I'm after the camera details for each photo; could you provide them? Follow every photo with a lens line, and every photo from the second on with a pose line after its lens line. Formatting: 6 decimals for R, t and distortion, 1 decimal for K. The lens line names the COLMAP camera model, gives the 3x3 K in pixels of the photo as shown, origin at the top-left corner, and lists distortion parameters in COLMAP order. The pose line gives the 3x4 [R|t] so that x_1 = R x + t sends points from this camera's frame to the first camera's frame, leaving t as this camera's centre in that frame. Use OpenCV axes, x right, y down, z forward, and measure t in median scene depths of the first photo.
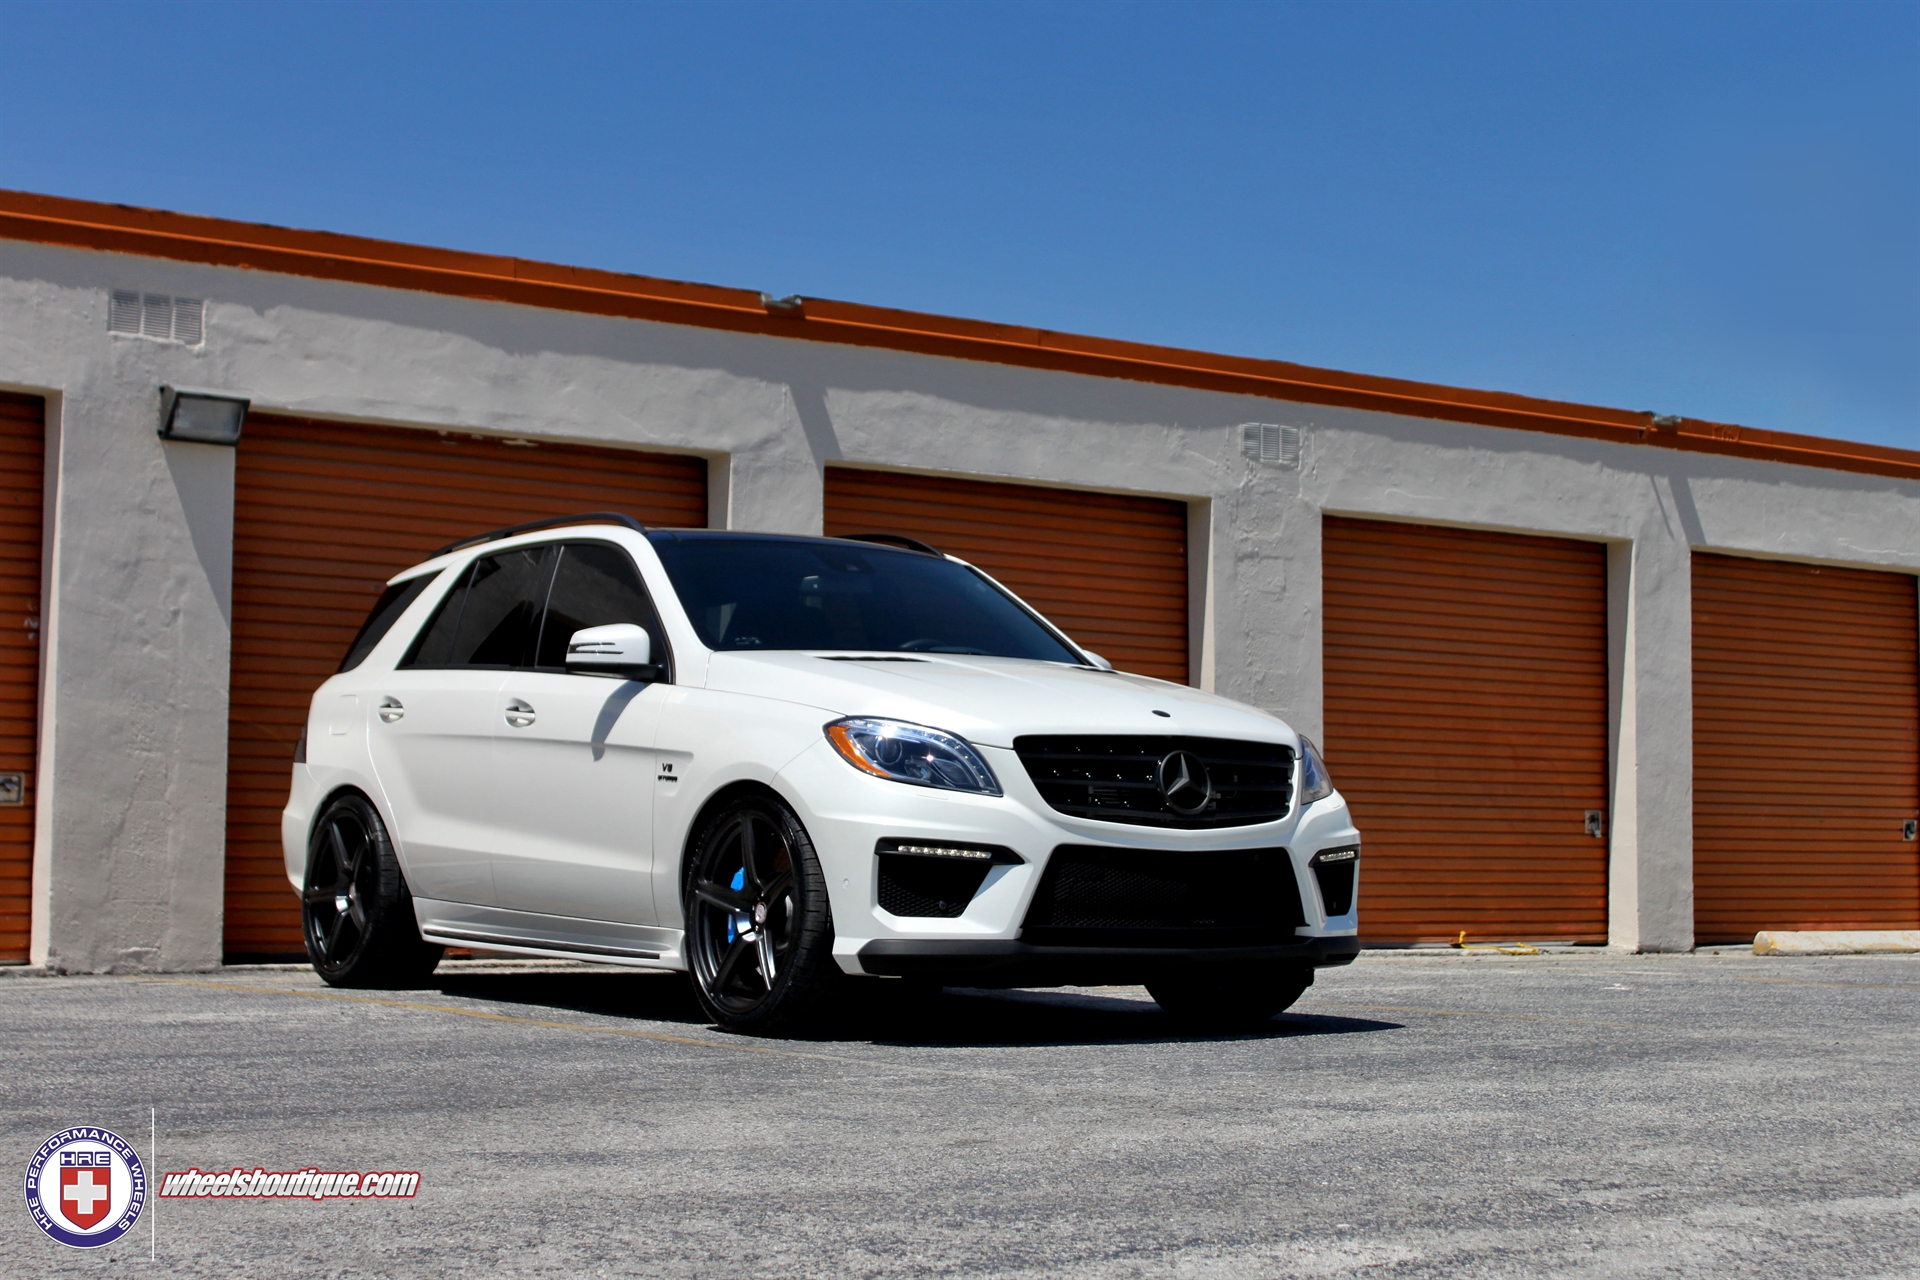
lens RADIAL K [[3011.9, 0, 960.0], [0, 3011.9, 640.0], [0, 0, 1]] dist [0.039529, 0.041720]
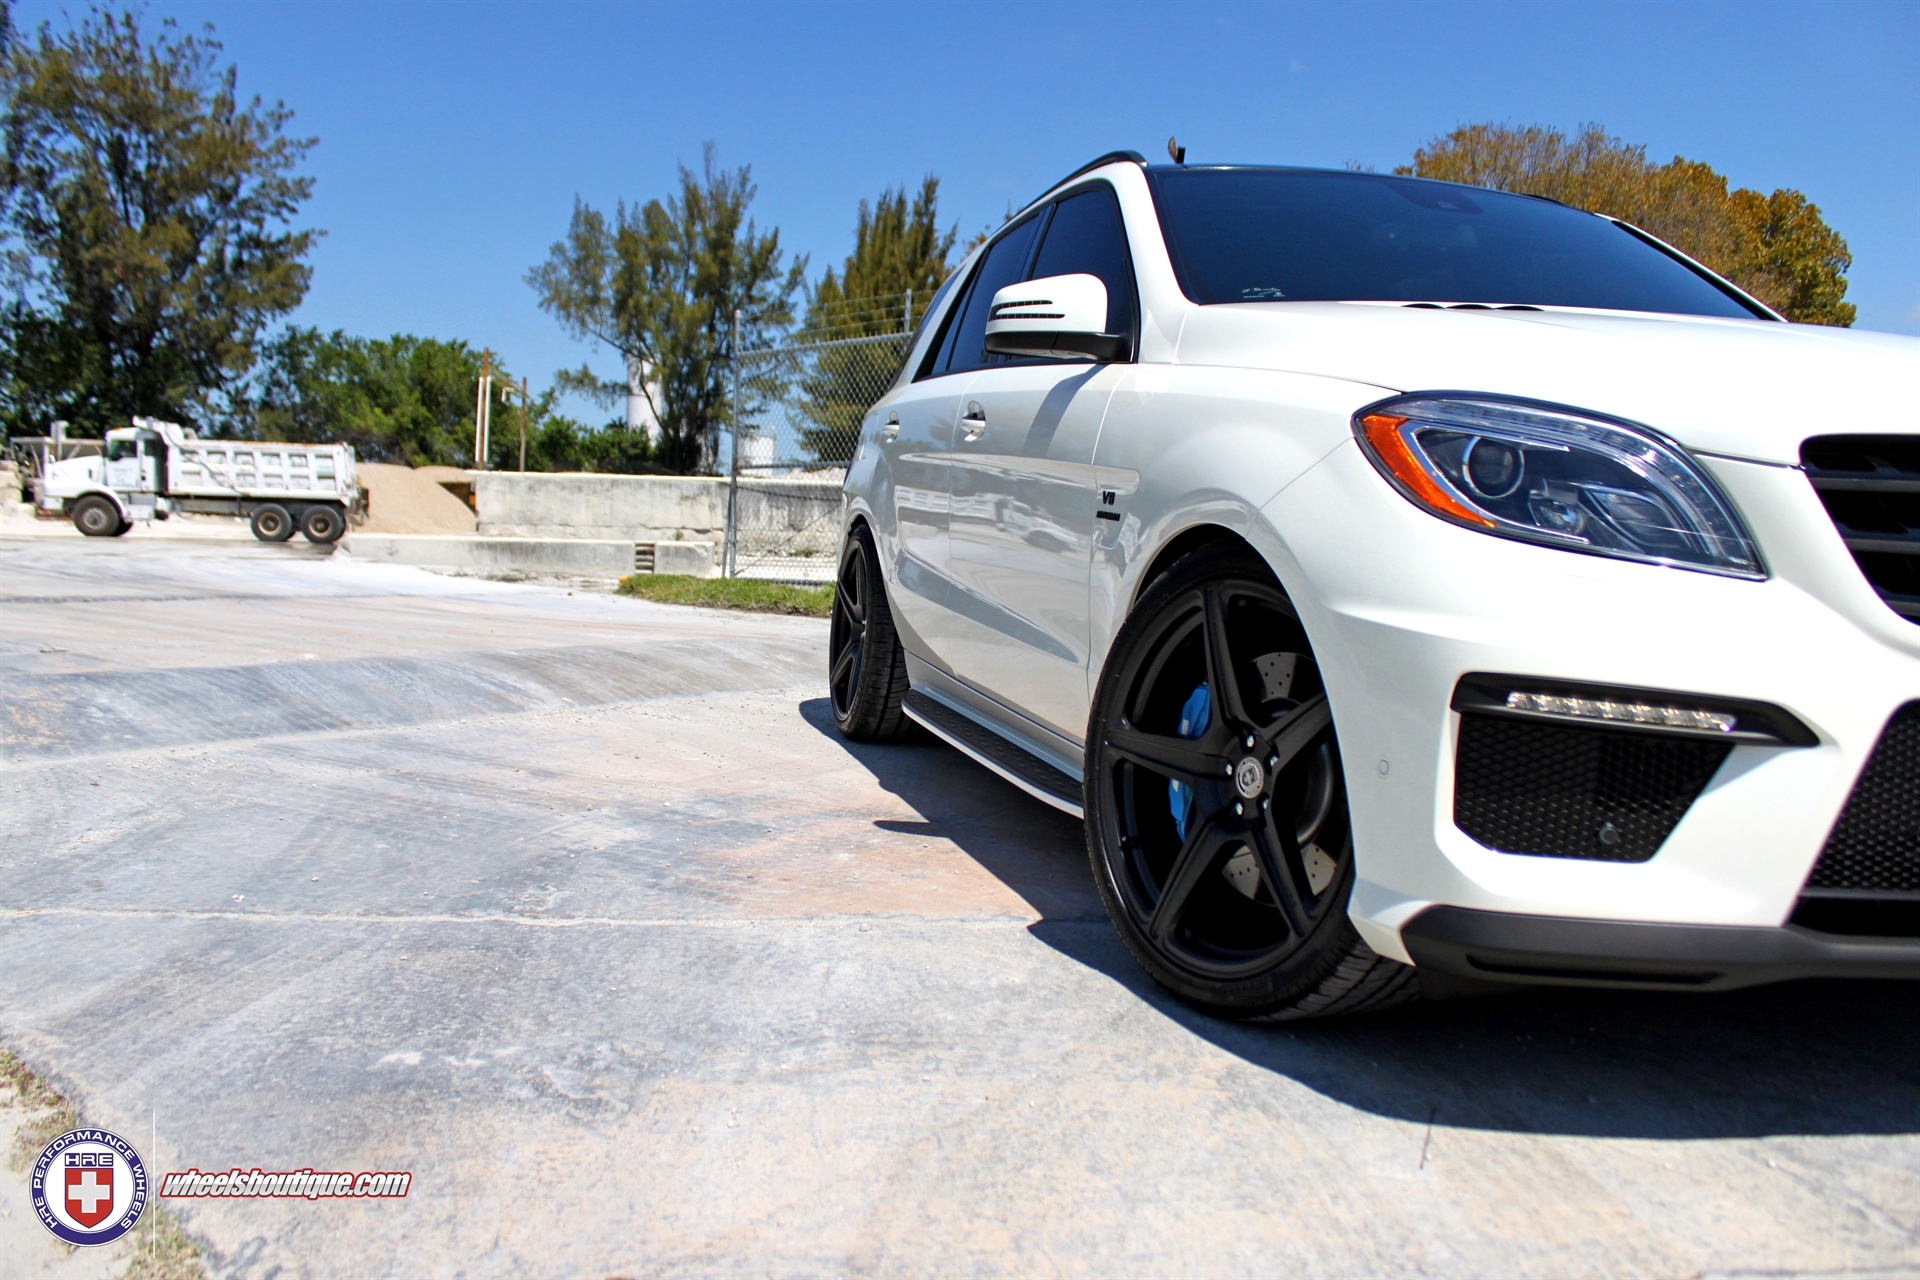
lens RADIAL K [[1614.4, 0, 963.7], [0, 1614.4, 607.0], [0, 0, 1]] dist [-0.177611, 0.188291]
pose [[0.939279, 0.036615, -0.341194, -0.015911], [0.000622, 0.994108, 0.108393, 0.030712], [0.343153, -0.102023, 0.933722, 0.727625]]
